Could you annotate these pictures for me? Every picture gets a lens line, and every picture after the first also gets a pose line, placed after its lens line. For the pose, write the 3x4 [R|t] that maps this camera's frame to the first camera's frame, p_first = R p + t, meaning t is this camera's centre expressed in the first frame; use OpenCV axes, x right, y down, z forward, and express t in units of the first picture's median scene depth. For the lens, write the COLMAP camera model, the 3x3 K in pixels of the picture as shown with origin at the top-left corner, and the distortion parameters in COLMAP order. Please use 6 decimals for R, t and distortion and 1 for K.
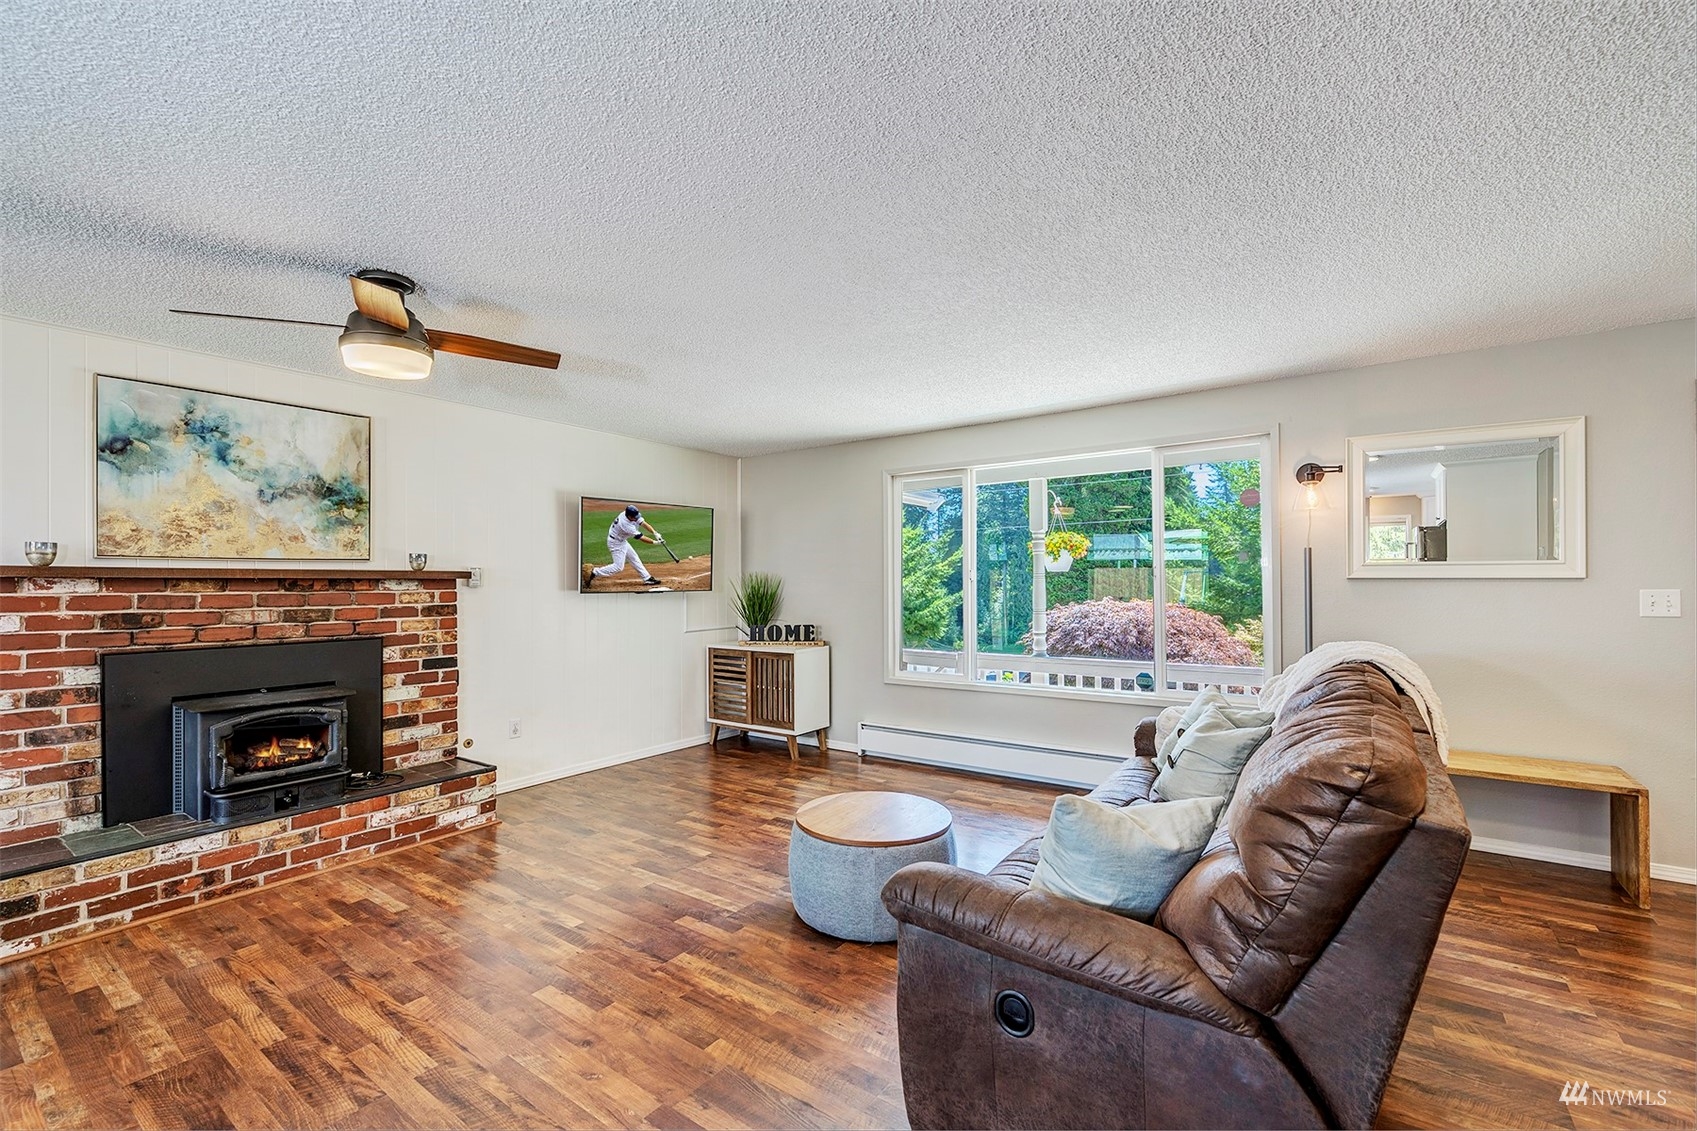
lens RADIAL K [[717.8, 0, 848.3], [0, 717.8, 577.4], [0, 0, 1]] dist [0.002856, 0.000104]
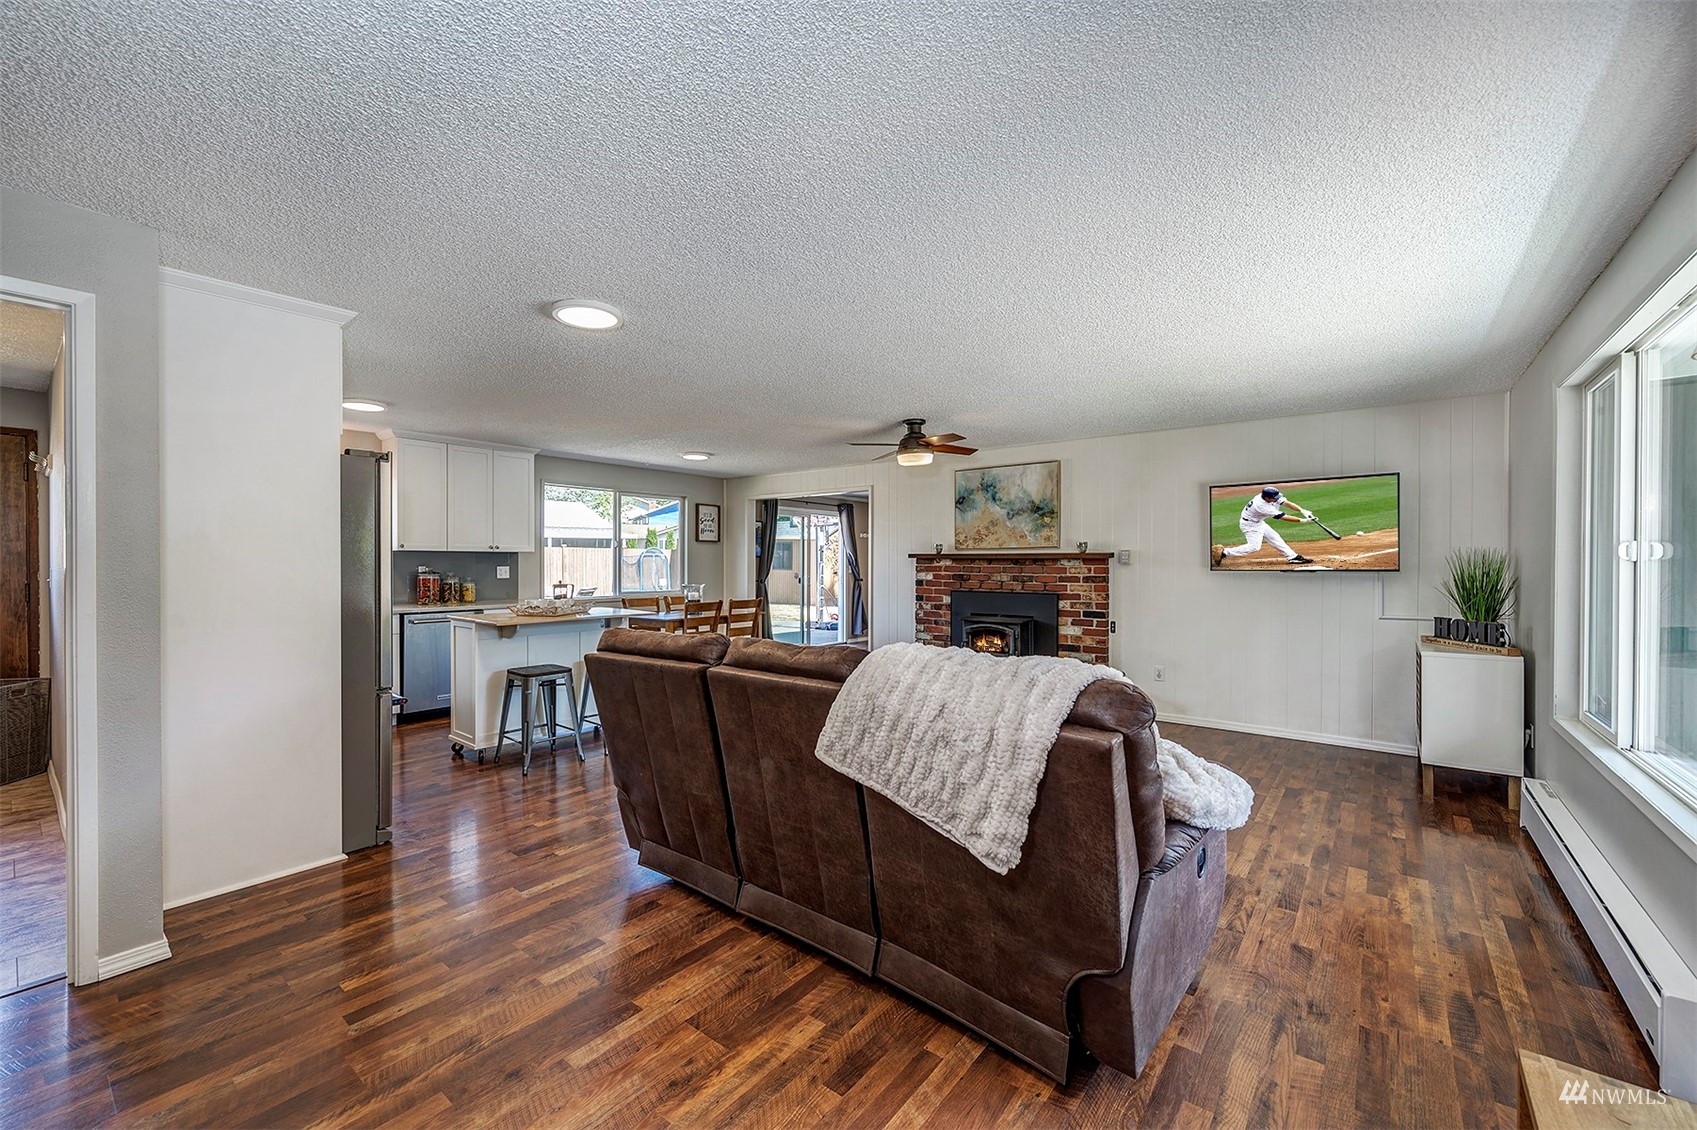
lens RADIAL K [[675.1, 0, 844.5], [0, 675.1, 564.6], [0, 0, 1]] dist [-0.002541, -0.000443]
pose [[-0.036717, 0.011762, -0.999256, 0.888828], [0.007225, 0.999908, 0.011504, -0.005403], [0.999300, -0.006797, -0.036798, 0.551138]]
